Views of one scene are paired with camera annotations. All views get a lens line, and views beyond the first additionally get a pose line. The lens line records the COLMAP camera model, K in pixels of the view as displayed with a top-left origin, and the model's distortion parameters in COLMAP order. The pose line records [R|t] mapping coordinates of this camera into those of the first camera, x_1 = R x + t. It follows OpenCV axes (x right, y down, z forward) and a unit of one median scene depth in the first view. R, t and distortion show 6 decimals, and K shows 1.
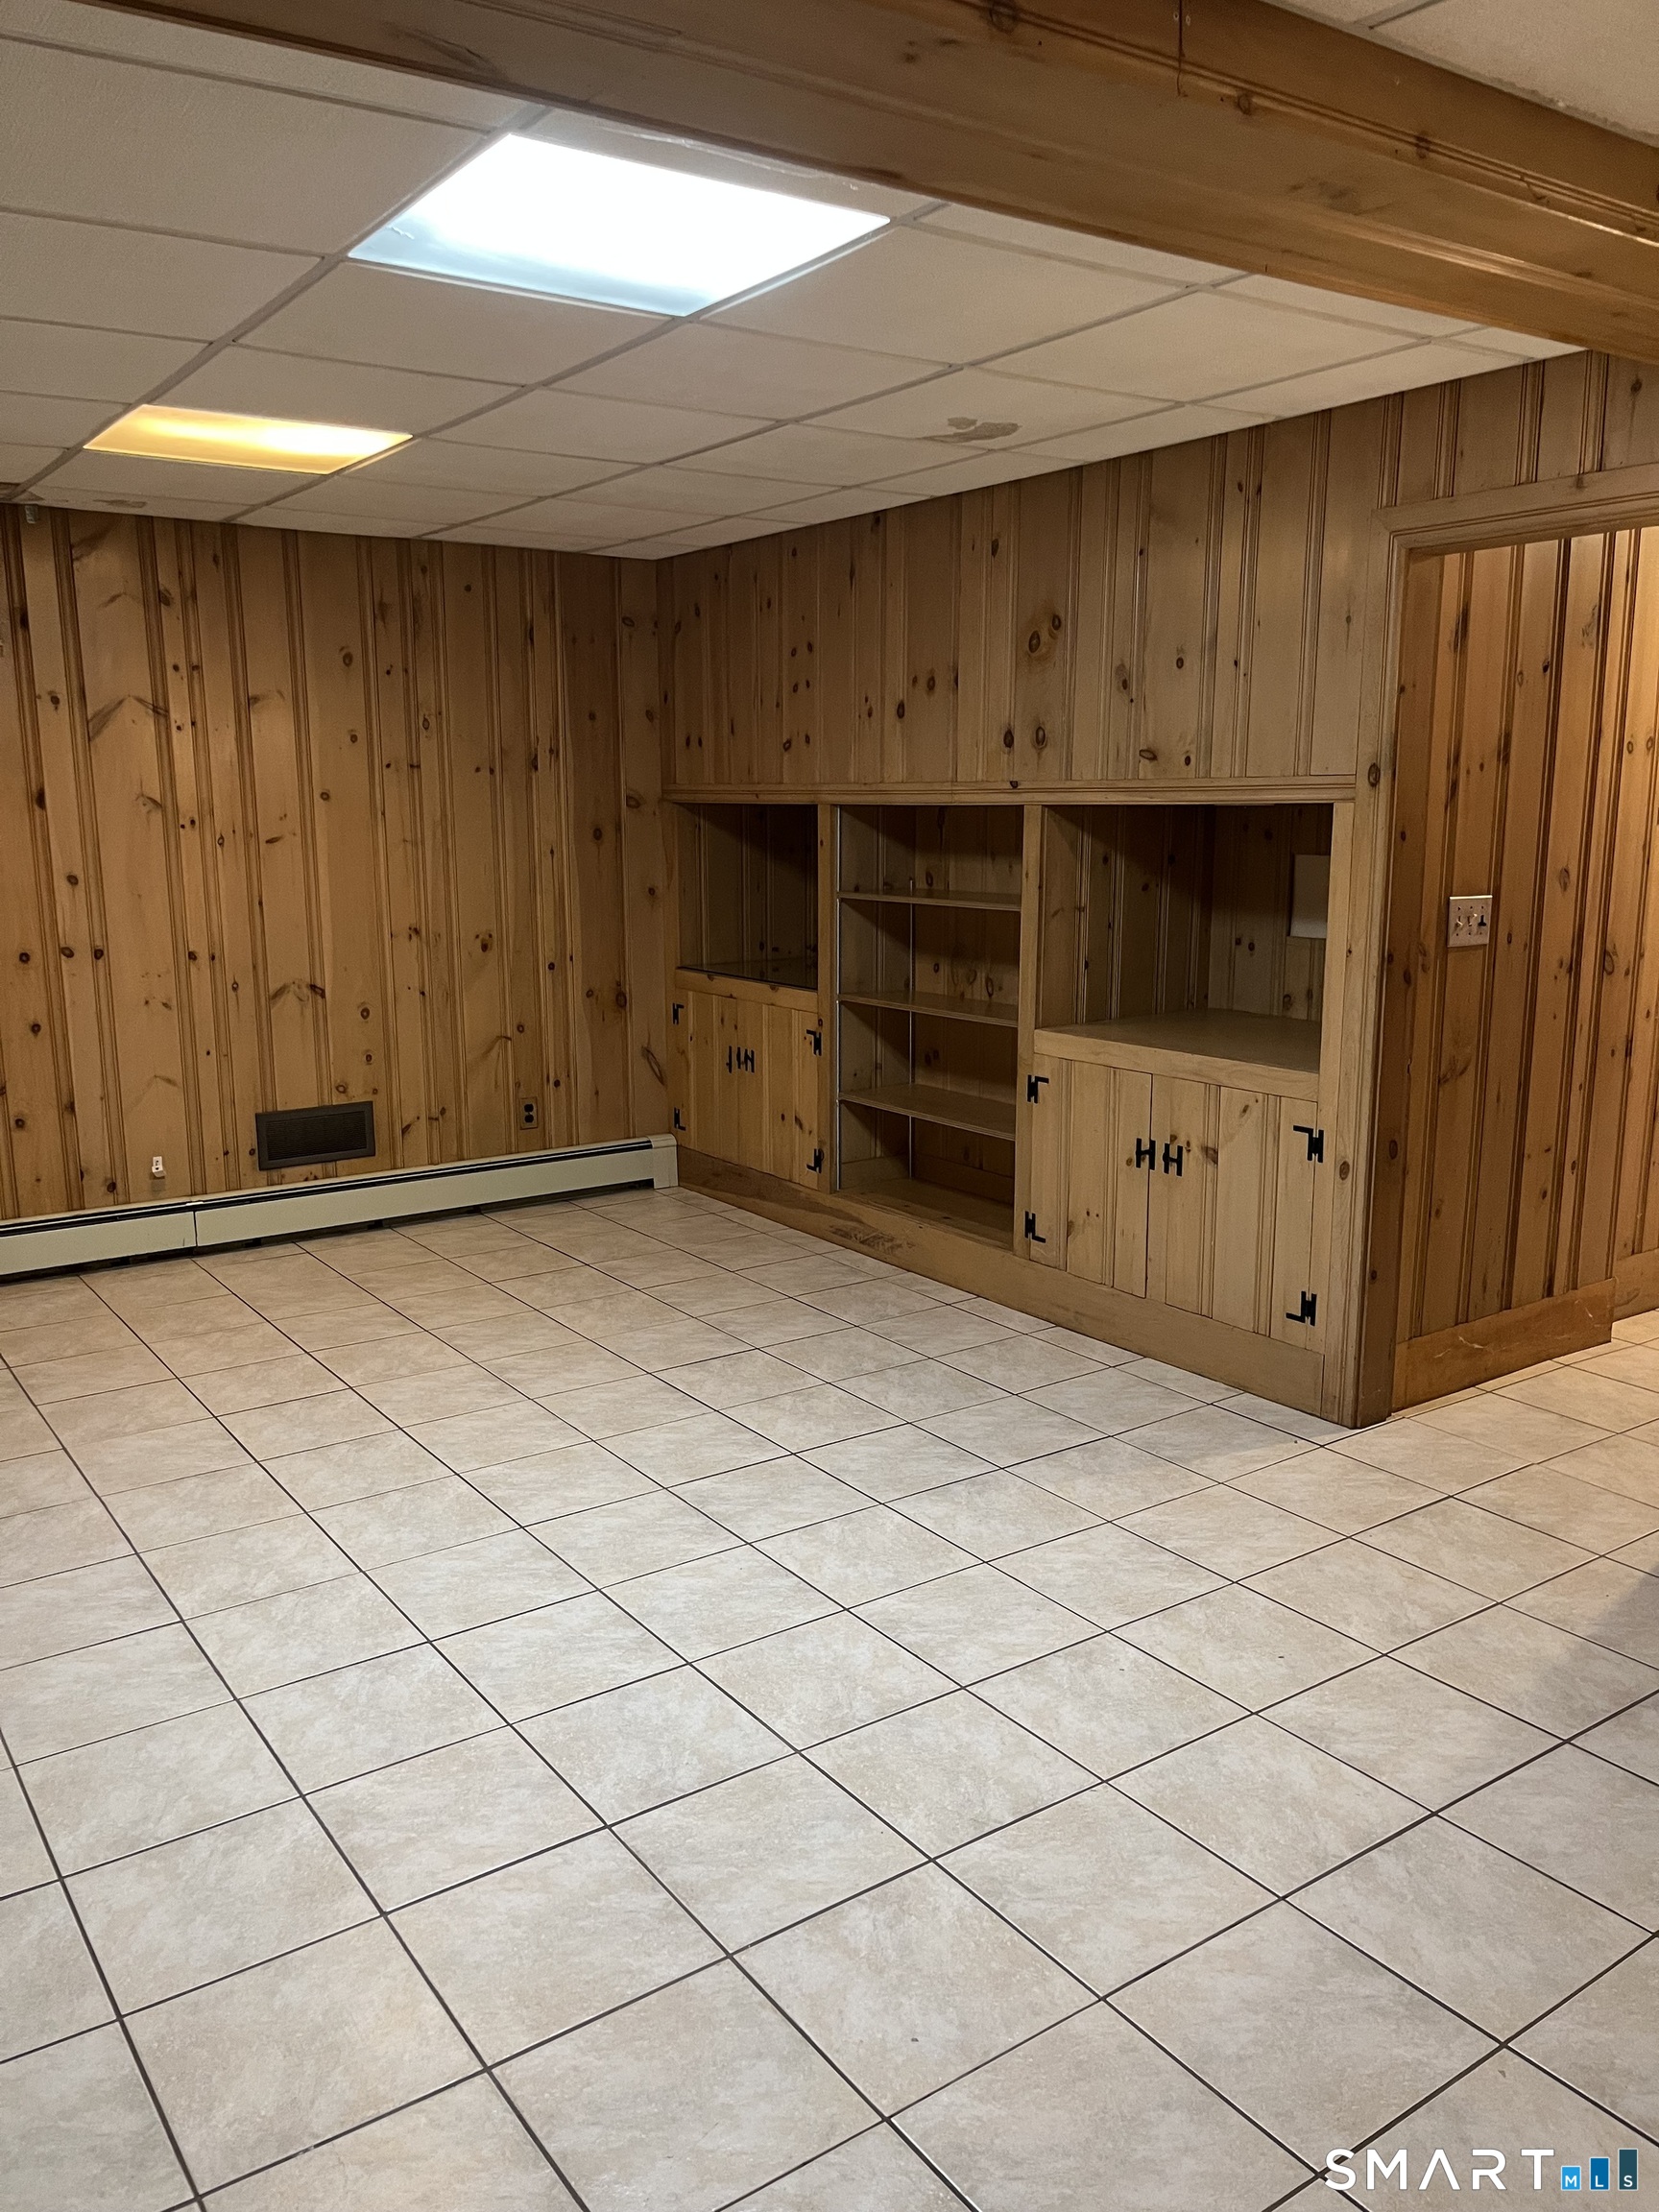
lens RADIAL K [[1695.8, 0, 823.7], [0, 1695.8, 1113.0], [0, 0, 1]] dist [0.068036, -0.080549]
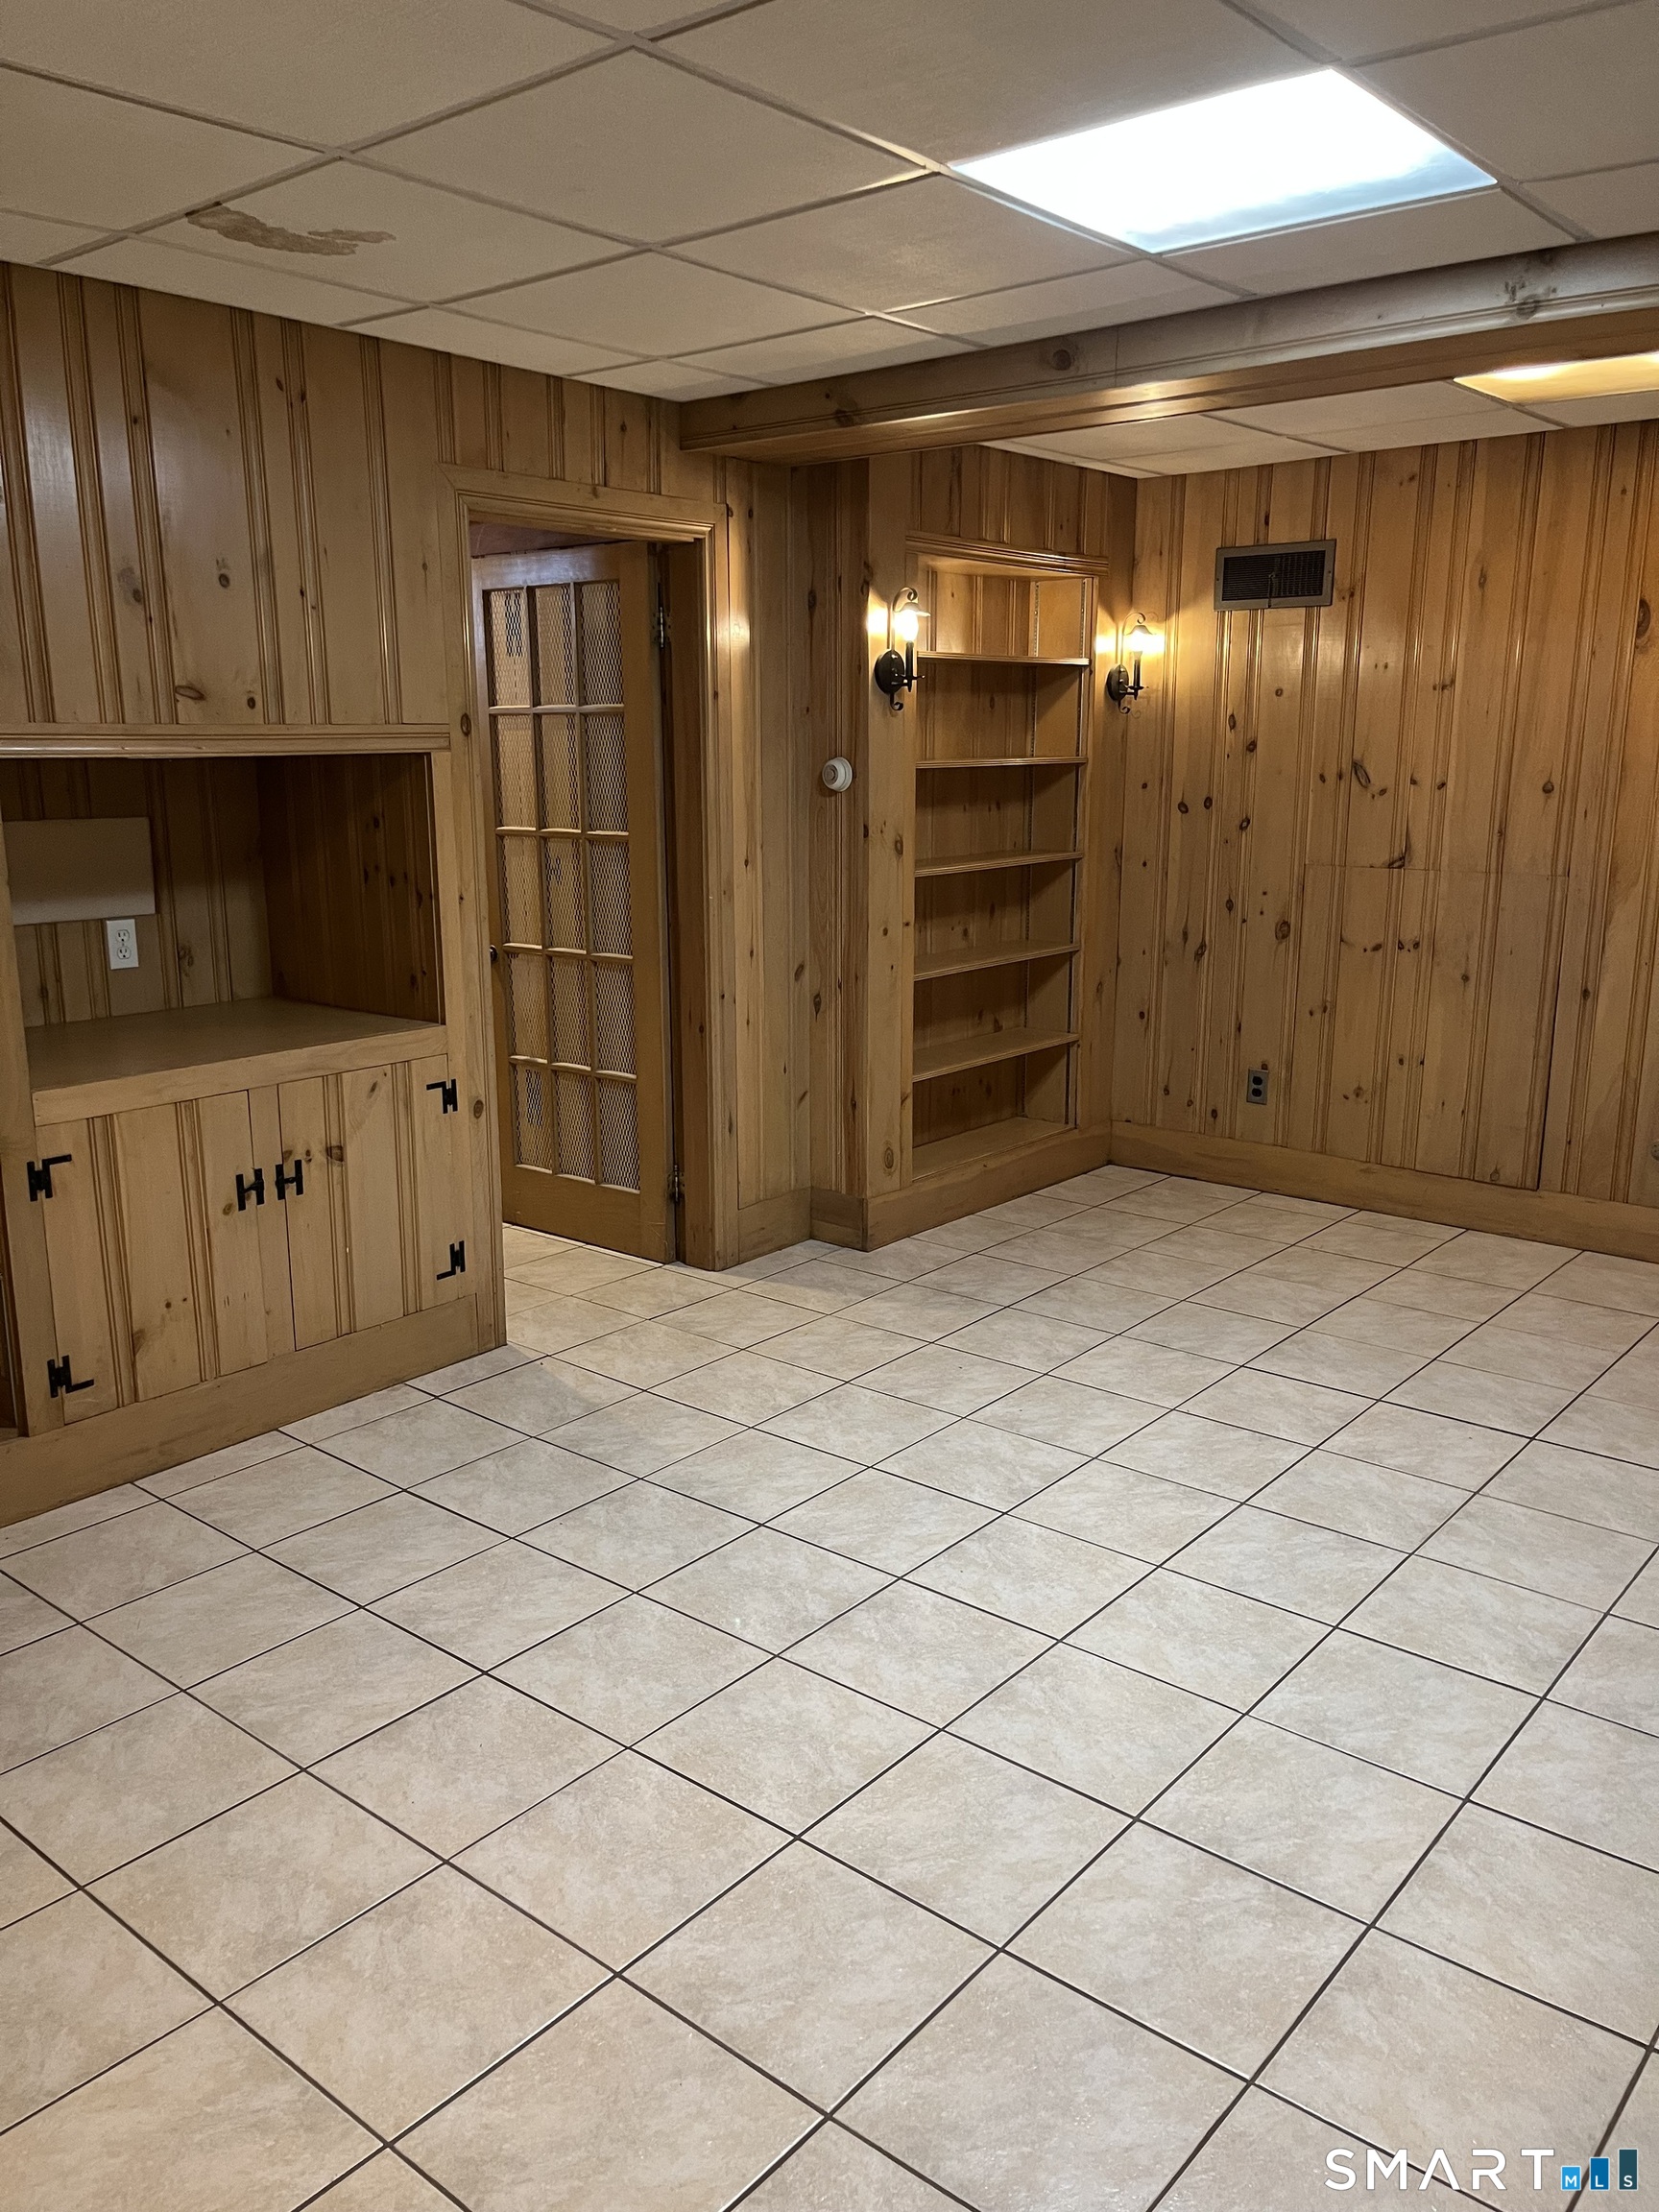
lens RADIAL K [[1695.8, 0, 823.7], [0, 1695.8, 1113.0], [0, 0, 1]] dist [0.068036, -0.080549]
pose [[-0.265381, -0.202865, 0.942560, -0.704373], [0.185818, 0.948523, 0.256466, -0.184566], [-0.946068, 0.243206, -0.214024, 0.993006]]
